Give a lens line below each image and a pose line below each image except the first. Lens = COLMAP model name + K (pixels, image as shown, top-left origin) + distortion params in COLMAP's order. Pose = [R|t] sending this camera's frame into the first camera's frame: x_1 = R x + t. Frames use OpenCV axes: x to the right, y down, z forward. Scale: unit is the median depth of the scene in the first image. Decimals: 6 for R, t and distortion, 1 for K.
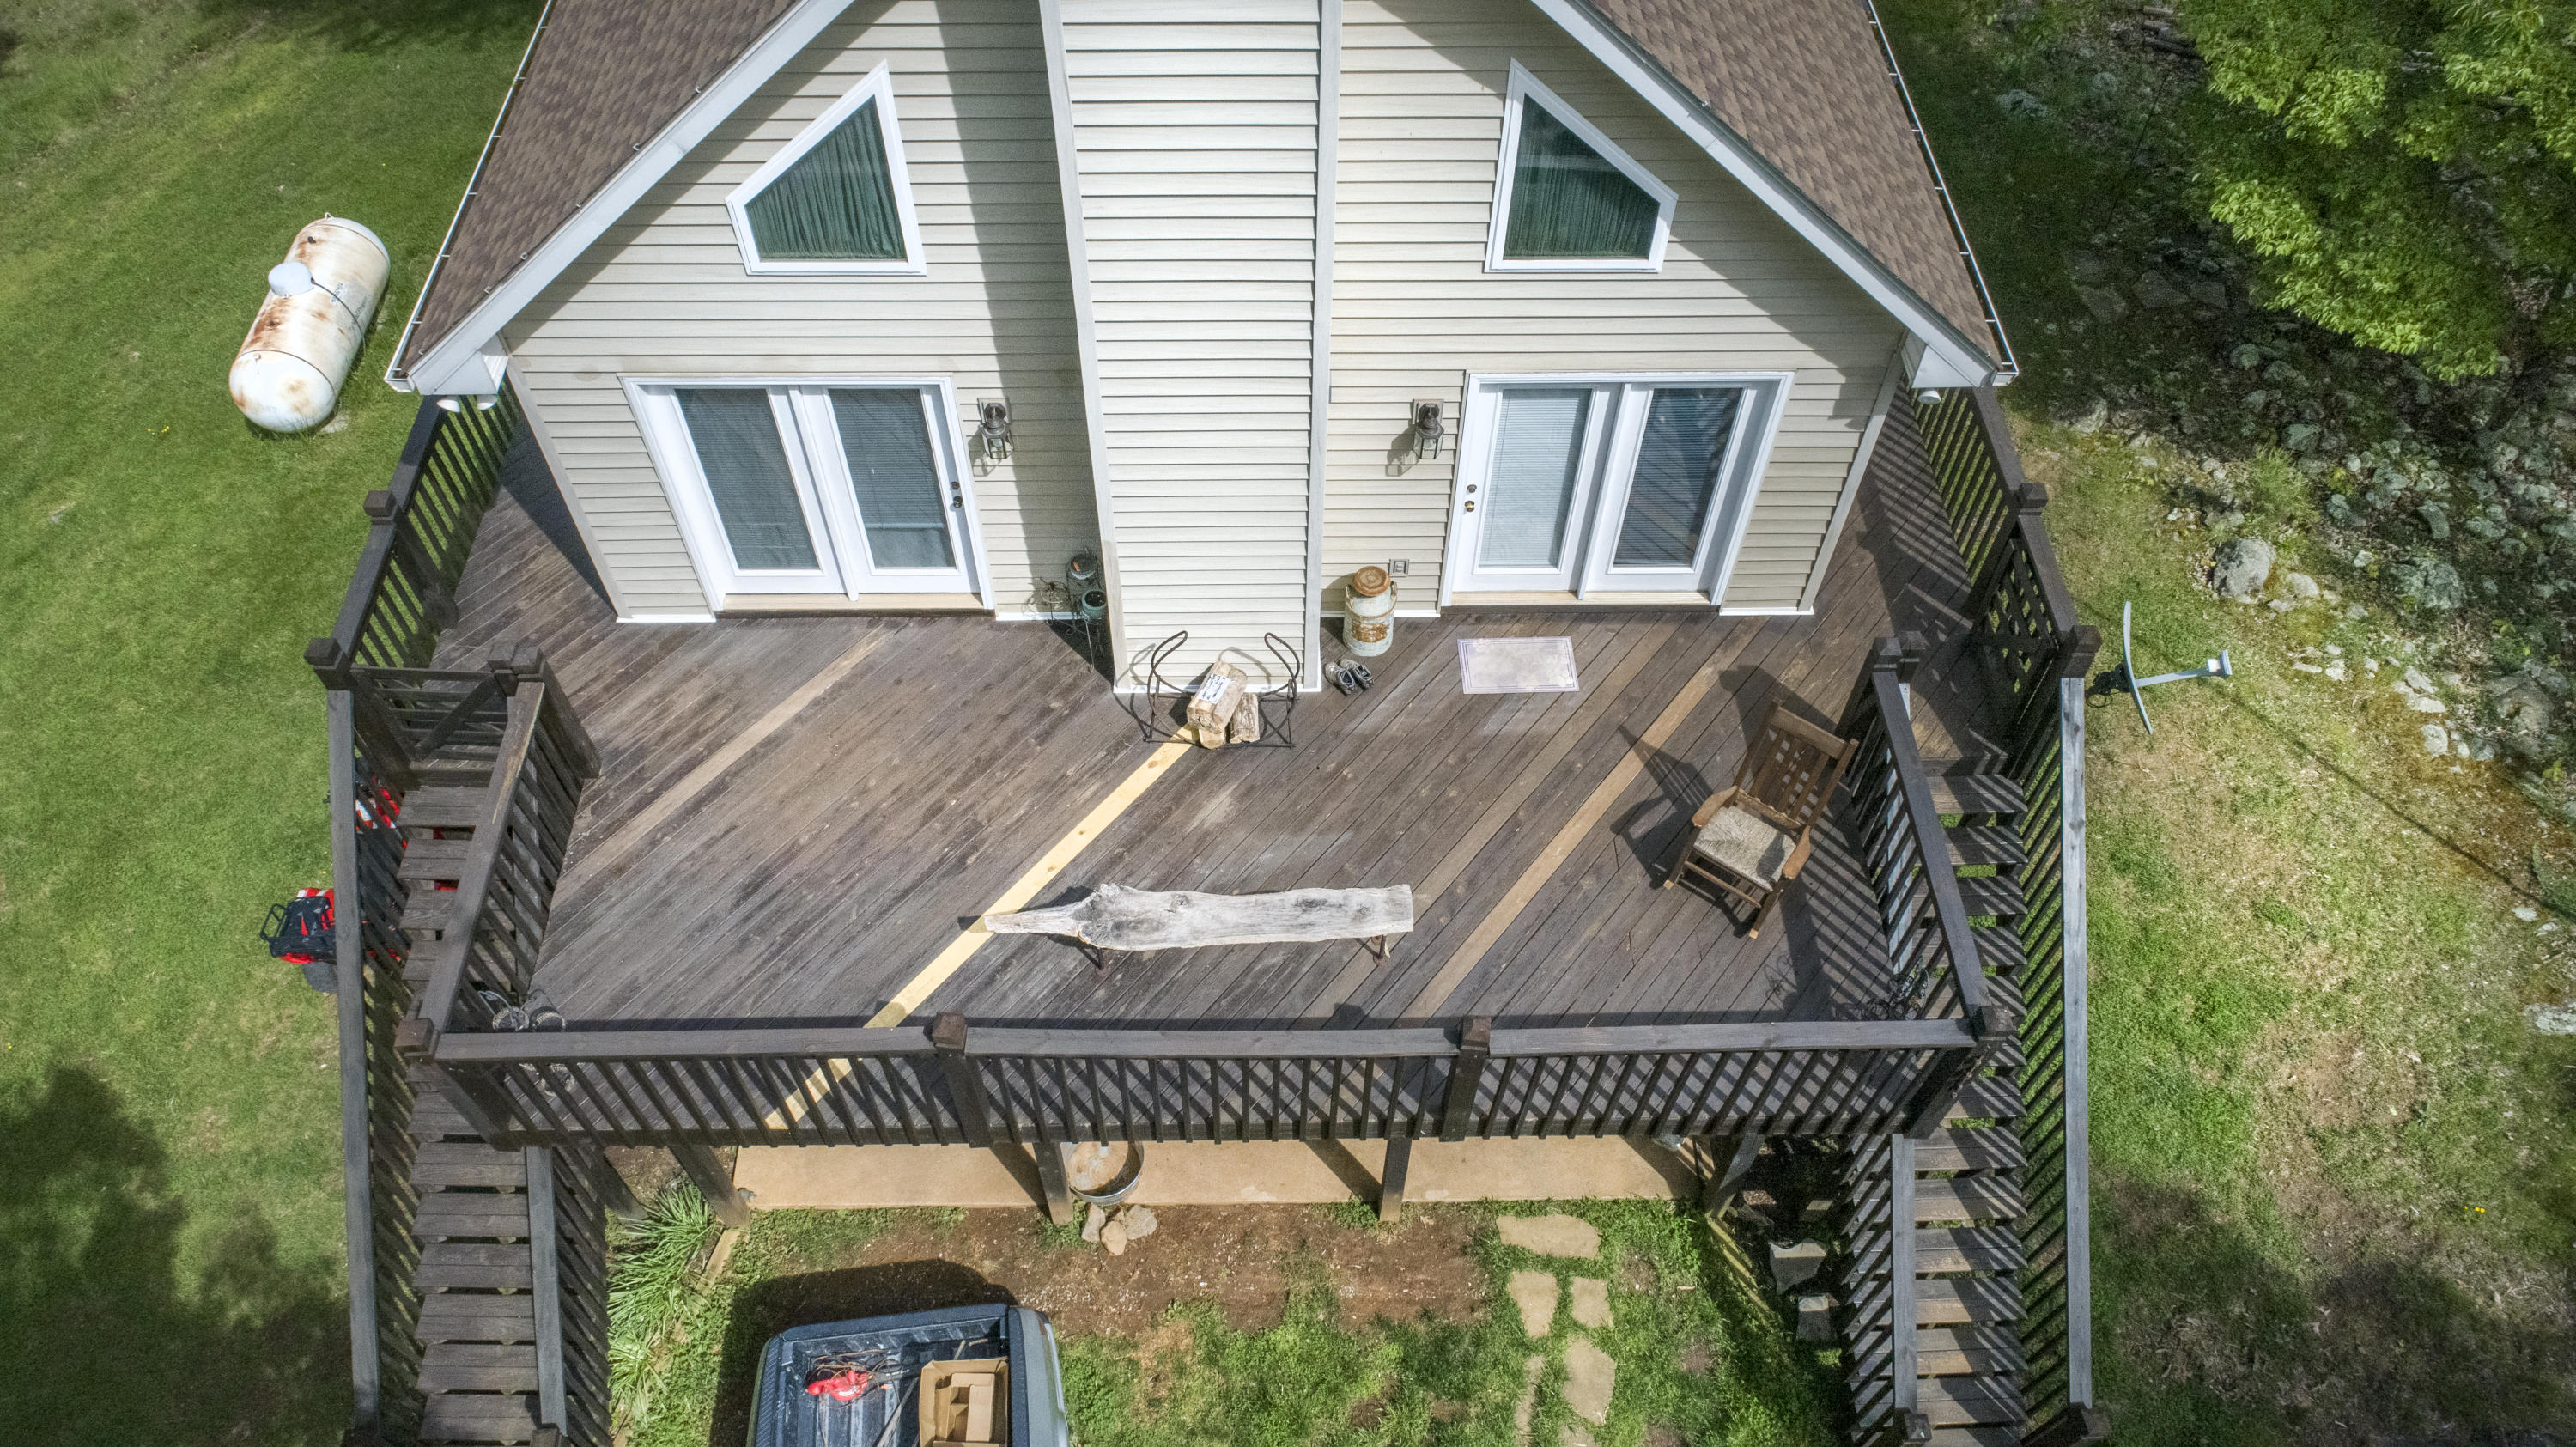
lens RADIAL K [[1732.9, 0, 1288.0], [0, 1732.9, 723.5], [0, 0, 1]] dist [-0.007485, 0.002672]
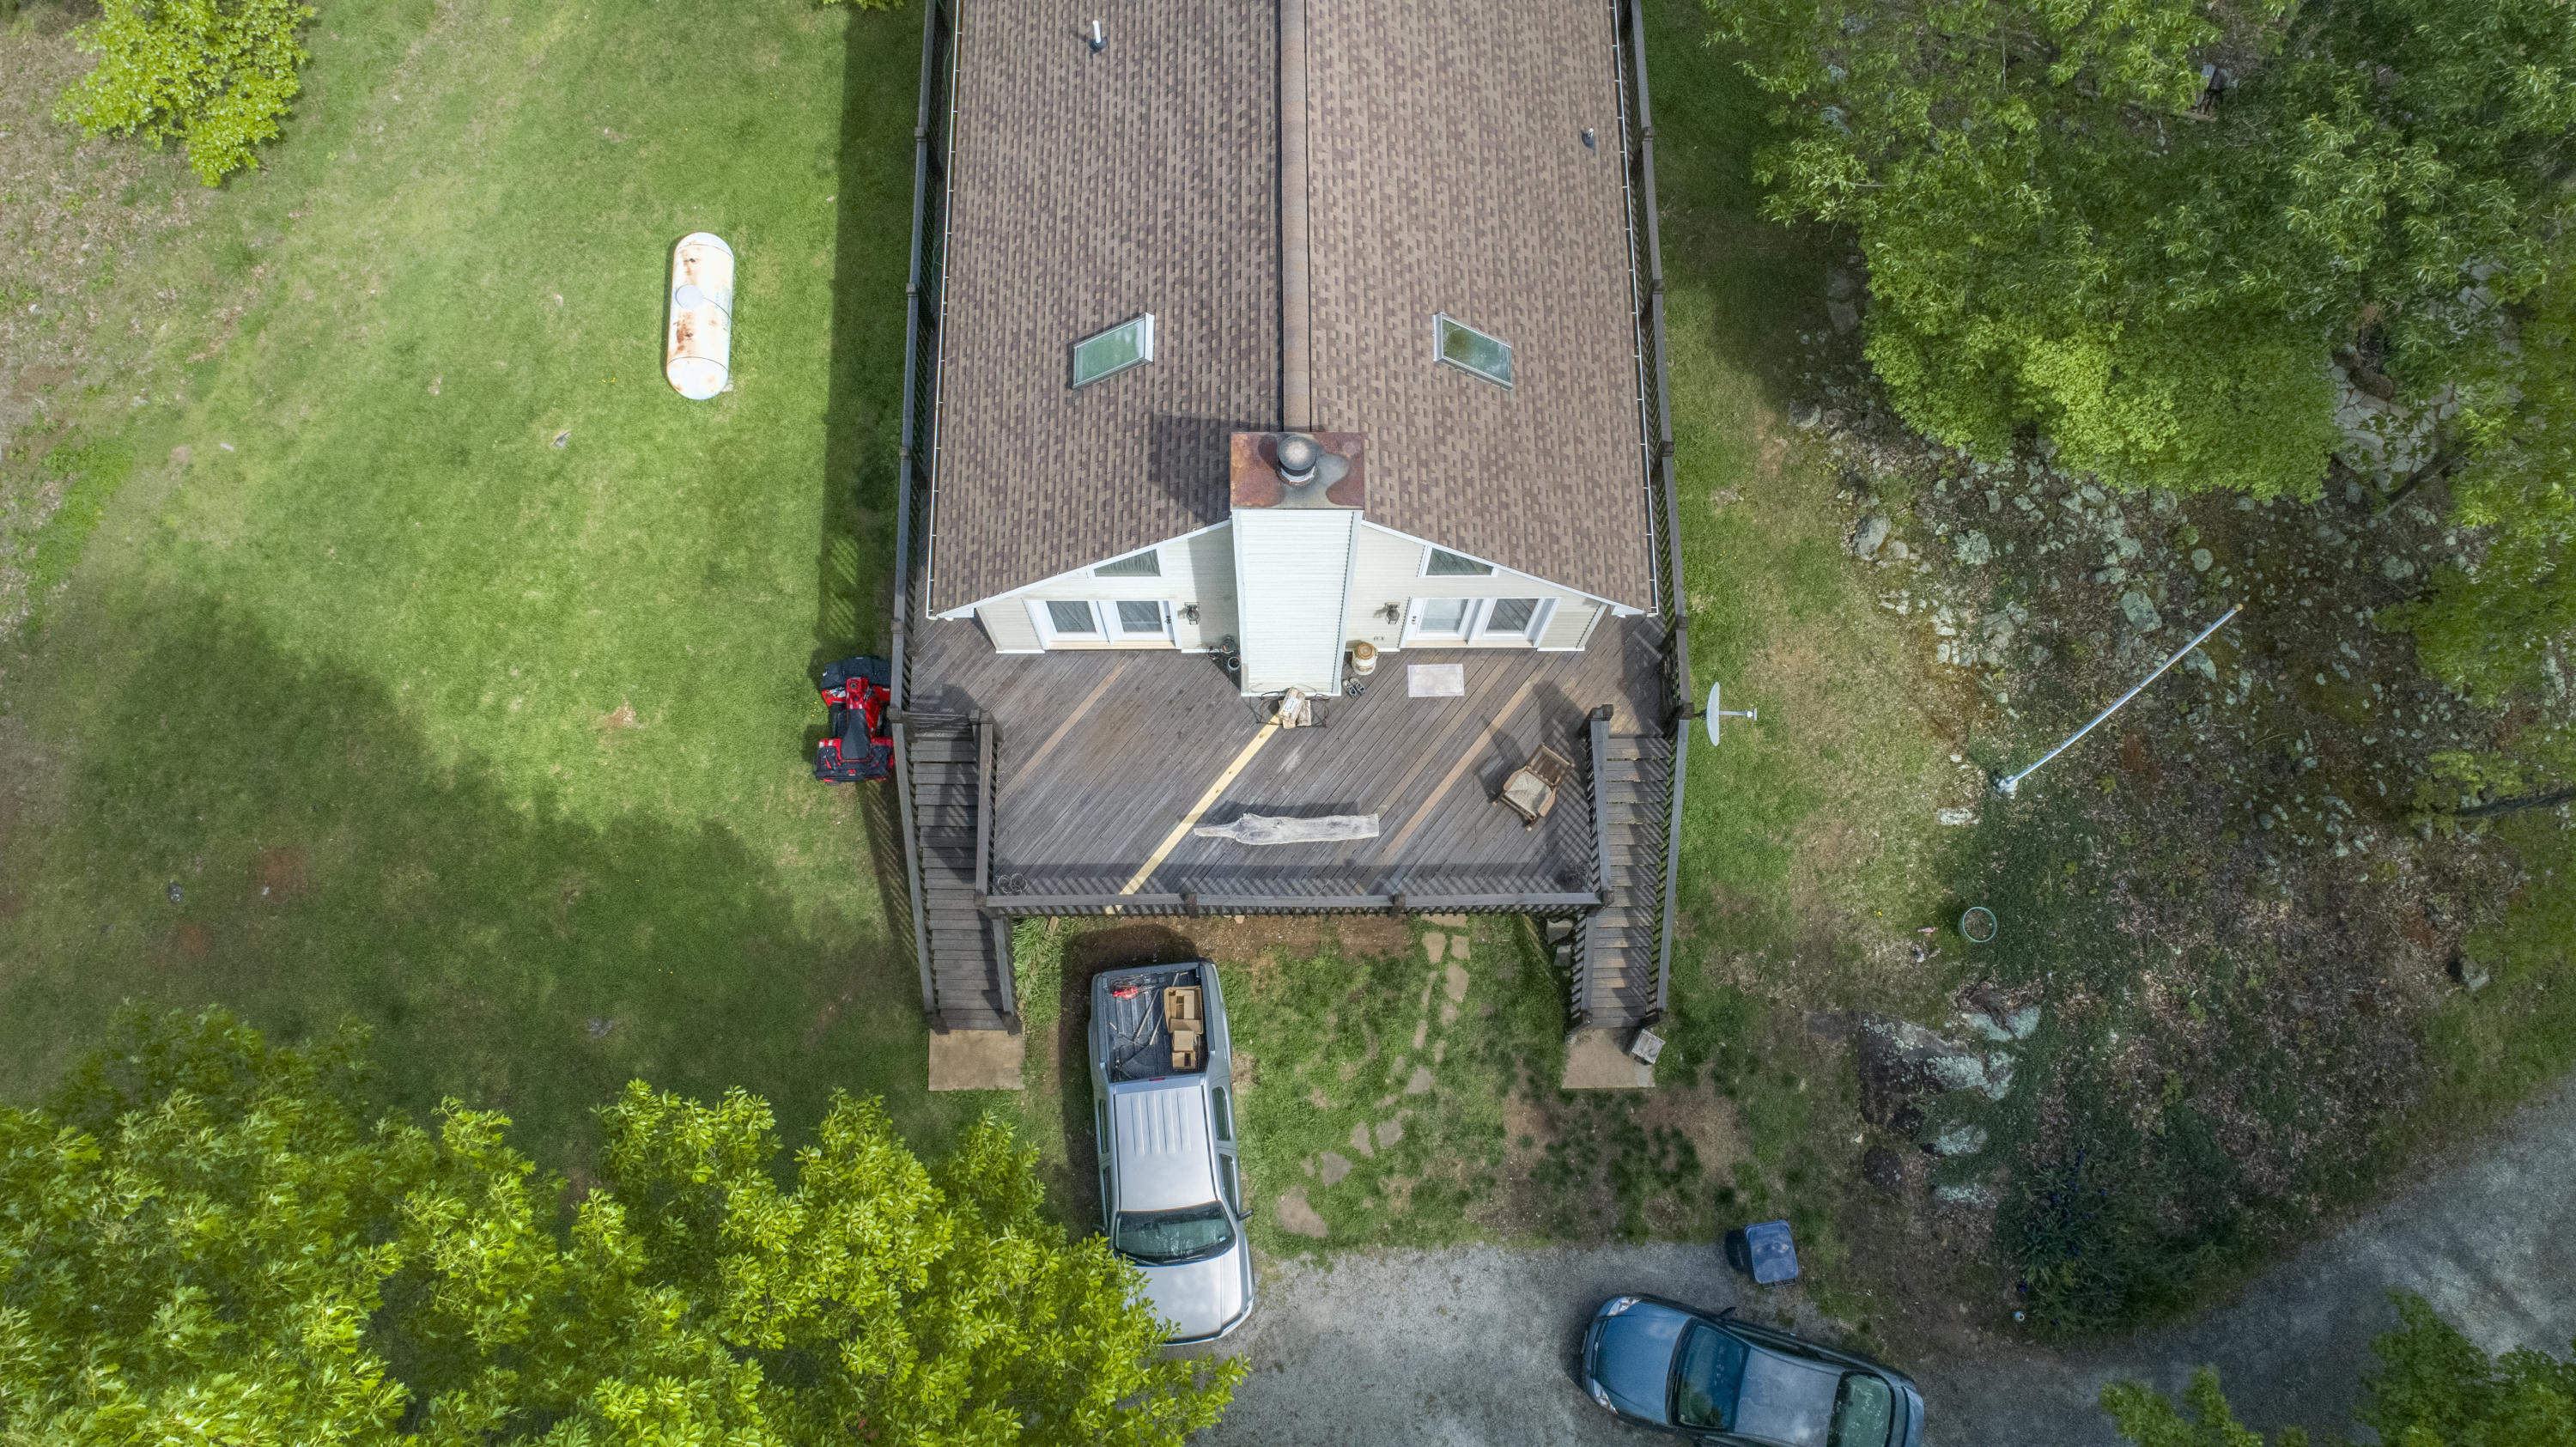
lens RADIAL K [[1732.9, 0, 1288.0], [0, 1732.9, 723.5], [0, 0, 1]] dist [-0.007485, 0.002672]
pose [[0.999954, 0.008865, -0.003647, -0.034859], [-0.006939, 0.931922, 0.362593, -0.714756], [0.006613, -0.362551, 0.931941, -0.921317]]
